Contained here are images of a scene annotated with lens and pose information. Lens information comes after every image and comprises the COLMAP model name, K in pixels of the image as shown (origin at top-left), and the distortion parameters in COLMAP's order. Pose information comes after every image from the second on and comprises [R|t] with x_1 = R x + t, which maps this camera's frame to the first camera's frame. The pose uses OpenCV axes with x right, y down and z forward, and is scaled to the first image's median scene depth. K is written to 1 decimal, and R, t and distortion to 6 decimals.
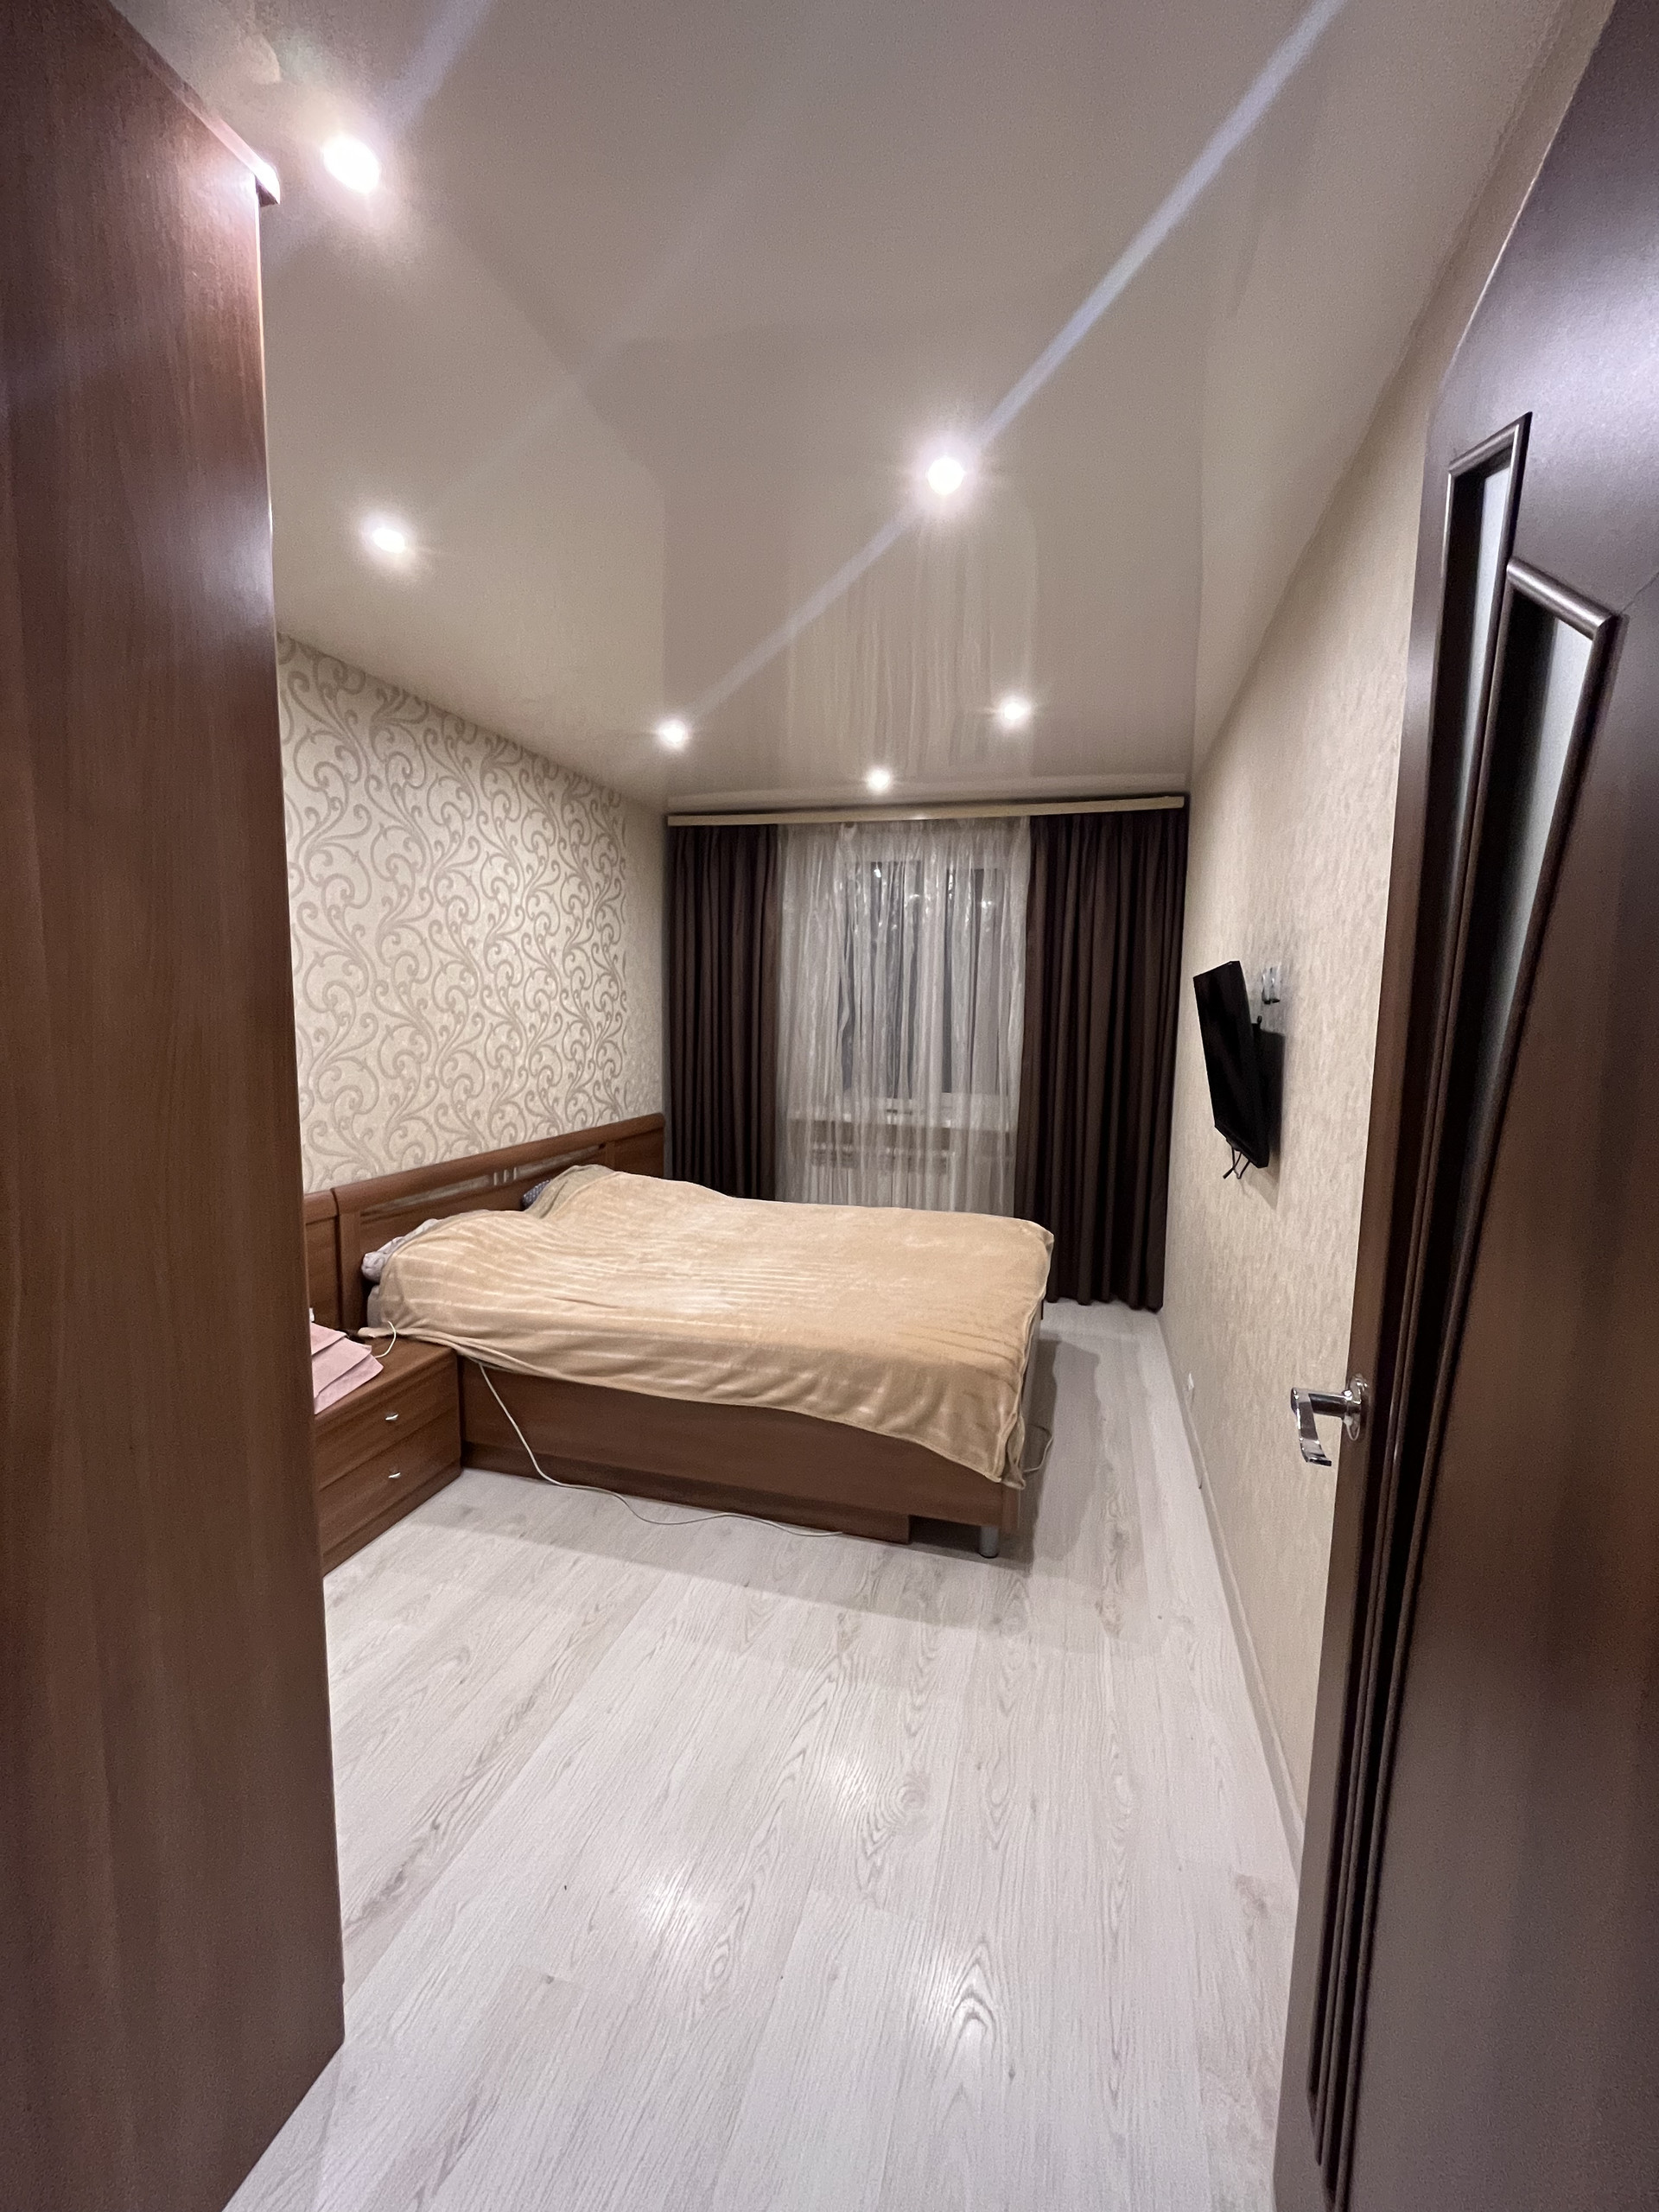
lens RADIAL K [[885.2, 0, 831.8], [0, 885.2, 1117.0], [0, 0, 1]] dist [-0.012898, -0.000216]
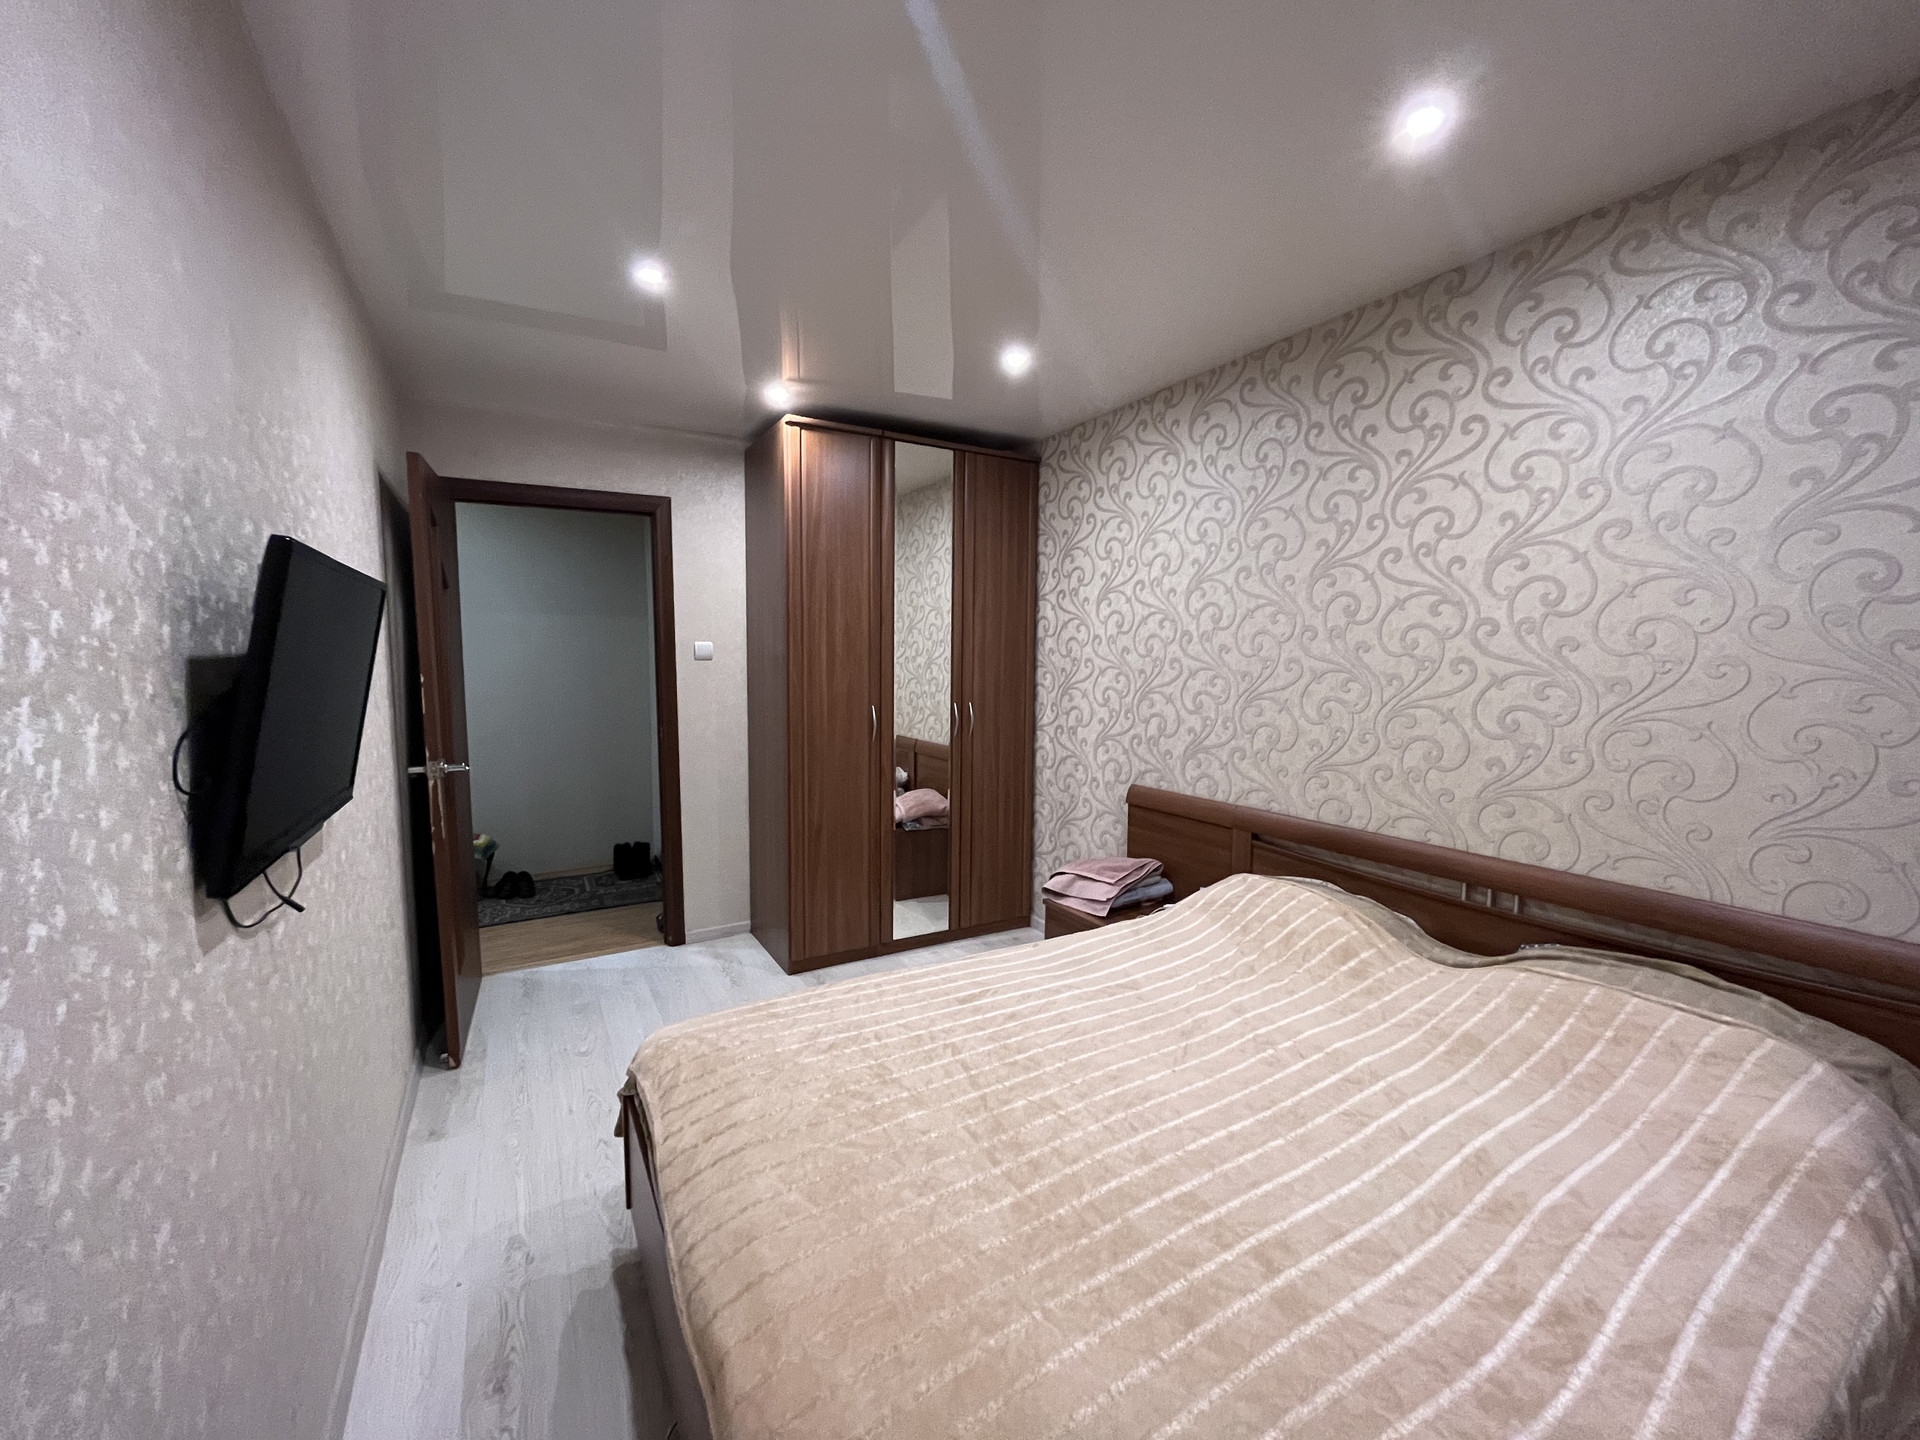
lens RADIAL K [[768.3, 0, 970.7], [0, 768.3, 719.1], [0, 0, 1]] dist [-0.012898, -0.000216]
pose [[-0.693014, 0.057644, -0.718616, 0.367992], [-0.084769, 0.983368, 0.160630, -0.147229], [0.715923, 0.172235, -0.676602, 1.246561]]
